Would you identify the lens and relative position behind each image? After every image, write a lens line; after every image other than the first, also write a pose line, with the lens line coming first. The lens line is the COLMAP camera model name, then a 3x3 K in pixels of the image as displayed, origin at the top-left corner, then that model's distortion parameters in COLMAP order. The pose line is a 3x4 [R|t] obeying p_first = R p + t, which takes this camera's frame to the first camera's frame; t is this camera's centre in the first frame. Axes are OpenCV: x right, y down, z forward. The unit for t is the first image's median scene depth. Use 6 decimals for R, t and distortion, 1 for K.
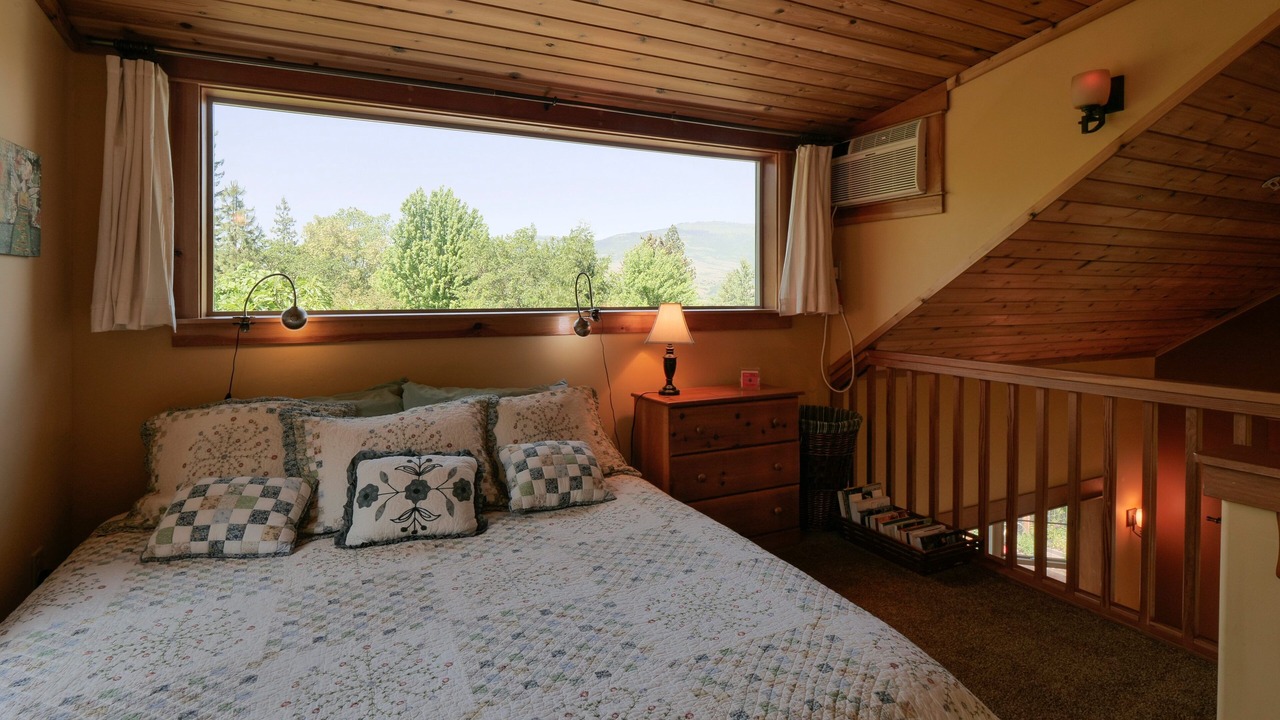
lens RADIAL K [[626.8, 0, 639.7], [0, 626.8, 309.2], [0, 0, 1]] dist [-0.017270, -0.000168]
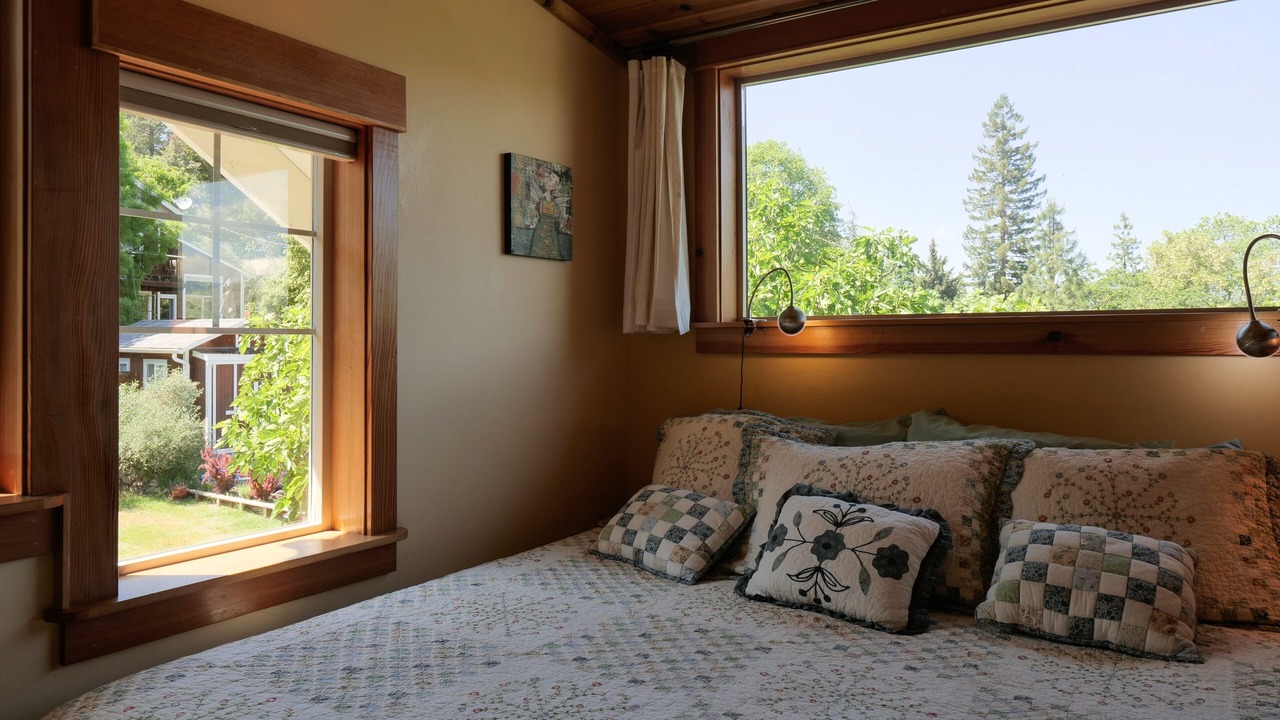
lens RADIAL K [[840.2, 0, 641.1], [0, 840.2, 342.2], [0, 0, 1]] dist [-0.002467, -0.002745]
pose [[0.530027, 0.001664, -0.847979, 0.347939], [-0.015798, 0.999844, -0.007913, 0.068134], [0.847834, 0.017590, 0.529971, 0.303296]]
